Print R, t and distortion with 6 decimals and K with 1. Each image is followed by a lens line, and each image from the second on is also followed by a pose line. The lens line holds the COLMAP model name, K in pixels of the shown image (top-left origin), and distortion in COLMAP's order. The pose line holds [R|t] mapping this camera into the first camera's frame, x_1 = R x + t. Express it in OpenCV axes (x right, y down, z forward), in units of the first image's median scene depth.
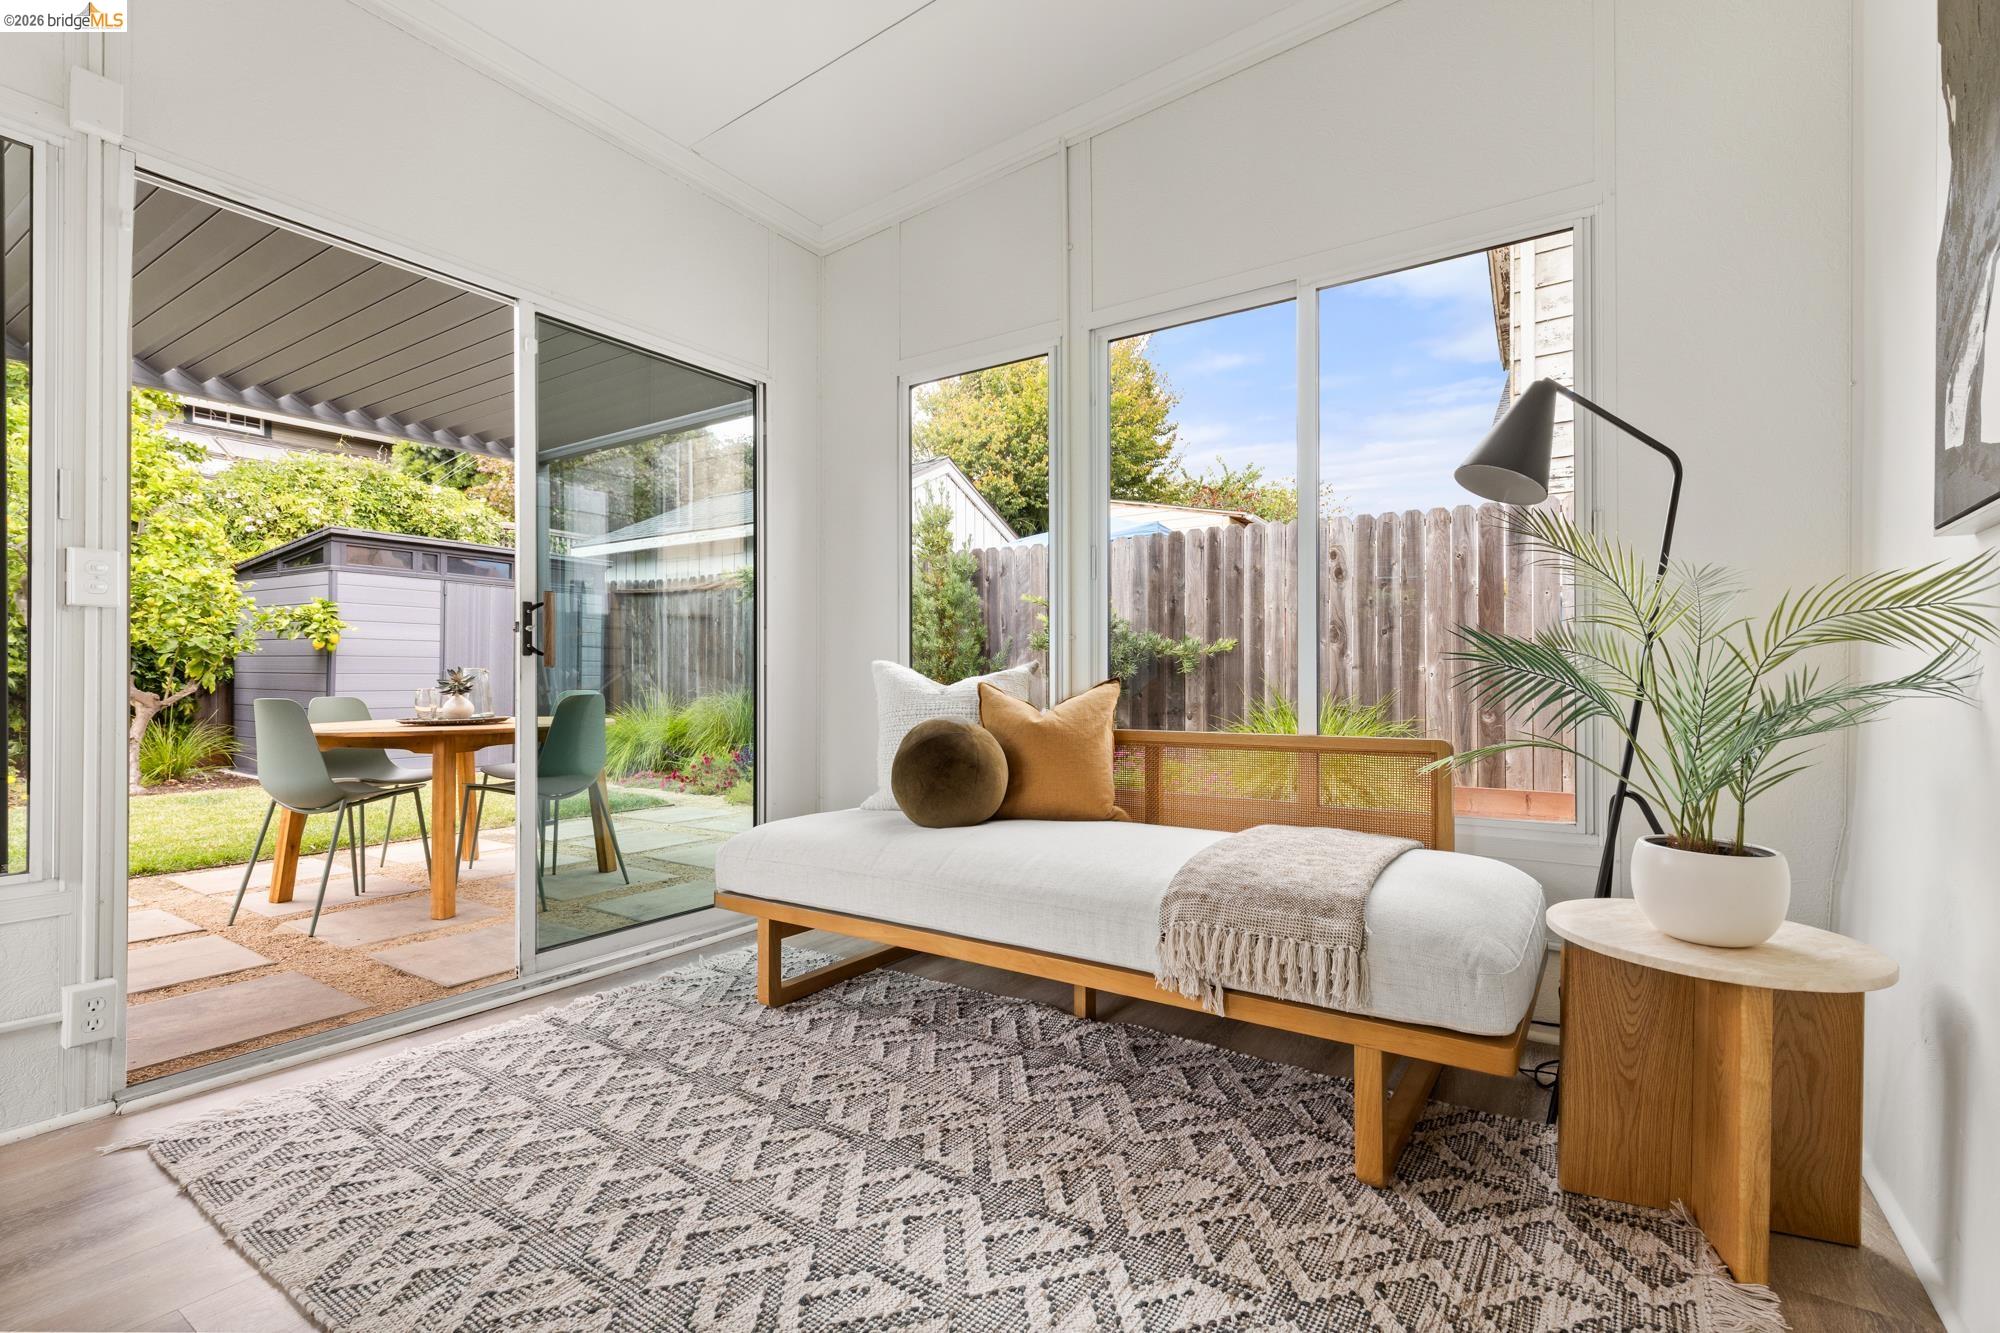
lens RADIAL K [[909.0, 0, 987.0], [0, 909.0, 669.4], [0, 0, 1]] dist [0.003109, 0.000806]
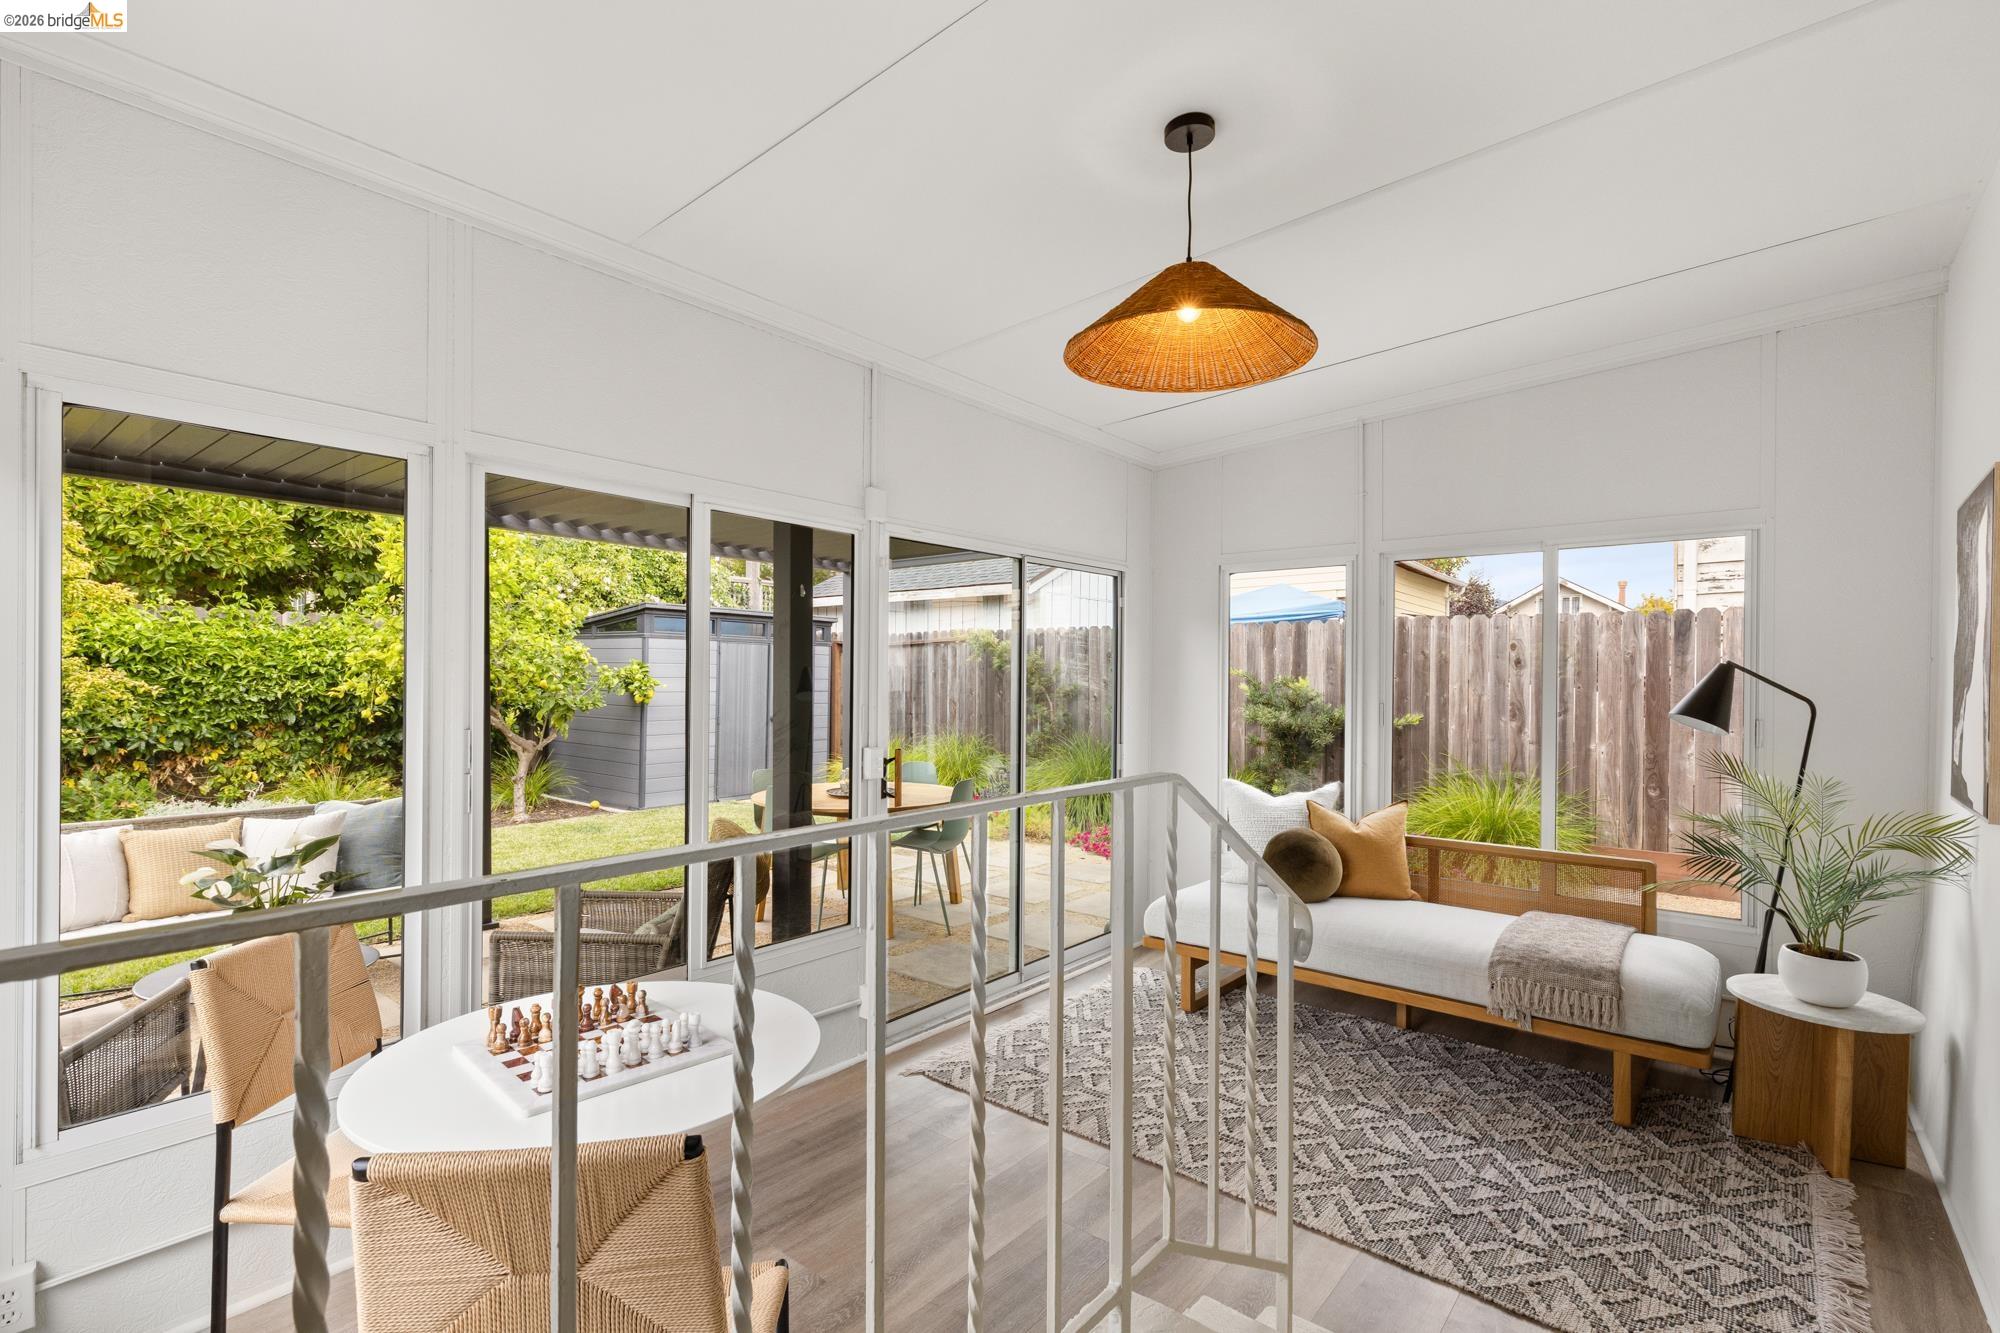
lens RADIAL K [[909.0, 0, 999.2], [0, 909.0, 682.0], [0, 0, 1]] dist [0.003109, 0.000806]
pose [[0.995197, 0.008543, -0.097516, -0.598351], [-0.007717, 0.999931, 0.008852, -0.306905], [0.097584, -0.008057, 0.995195, -0.859920]]
